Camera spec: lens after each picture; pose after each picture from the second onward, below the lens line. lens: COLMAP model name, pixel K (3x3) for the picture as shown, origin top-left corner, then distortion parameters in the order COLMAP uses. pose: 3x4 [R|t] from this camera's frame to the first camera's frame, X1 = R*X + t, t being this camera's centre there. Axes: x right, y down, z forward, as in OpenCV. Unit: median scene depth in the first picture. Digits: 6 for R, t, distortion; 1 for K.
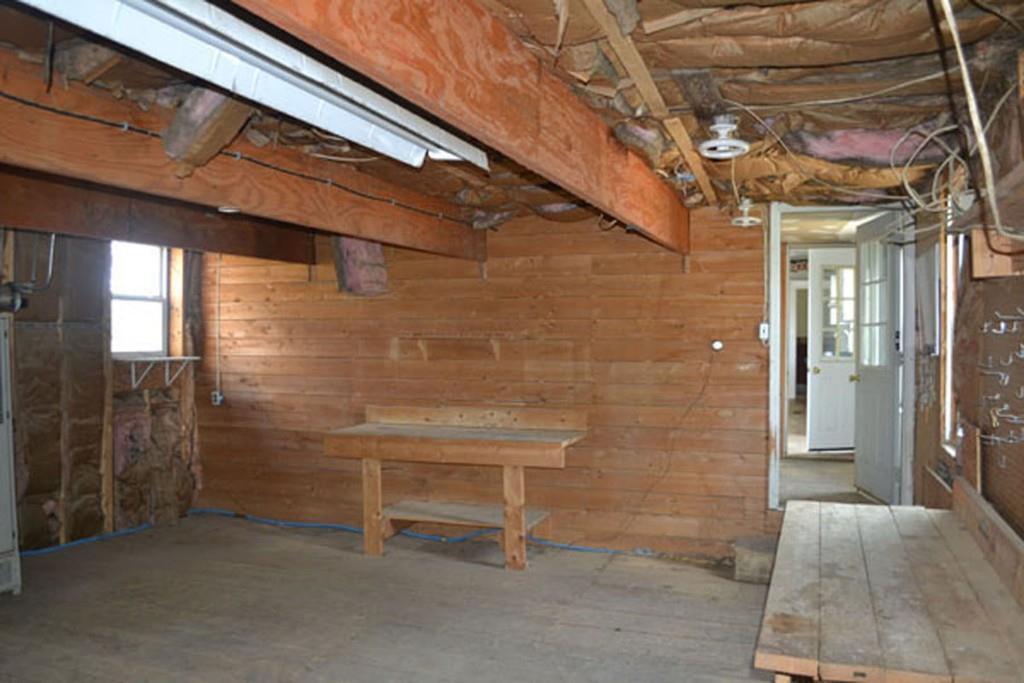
lens RADIAL K [[818.2, 0, 512.0], [0, 818.2, 341.5], [0, 0, 1]] dist [-0.059273, 0.000112]
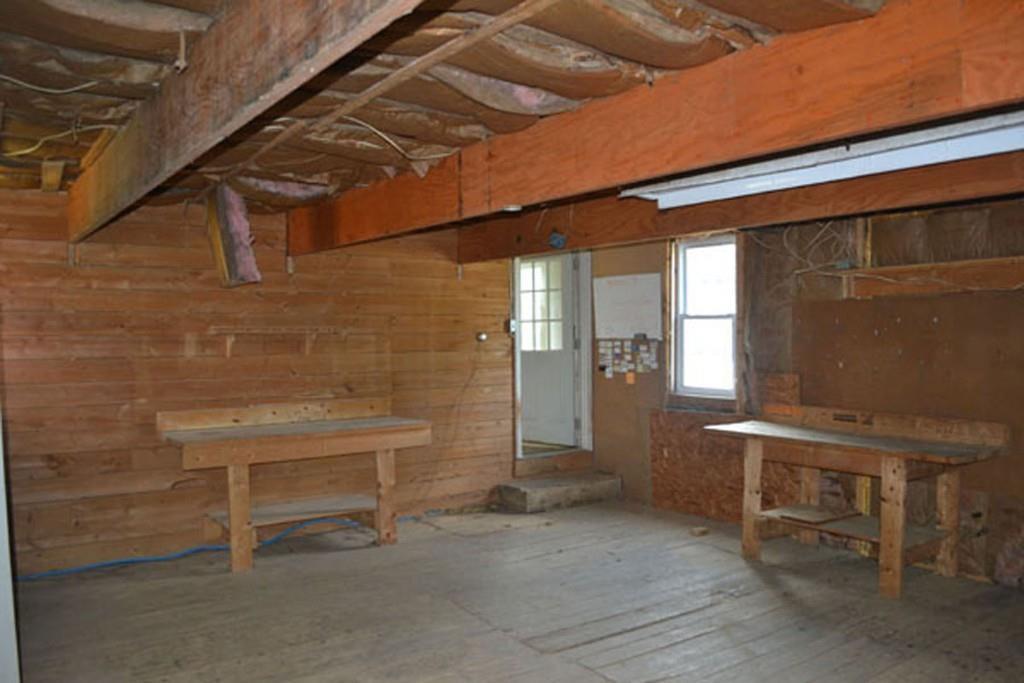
lens RADIAL K [[818.2, 0, 512.0], [0, 818.2, 341.5], [0, 0, 1]] dist [-0.059273, 0.000112]
pose [[0.566028, -0.016517, 0.824221, -0.757228], [0.010591, 0.999862, 0.012764, -0.004047], [-0.824318, 0.001504, 0.566125, 0.235685]]
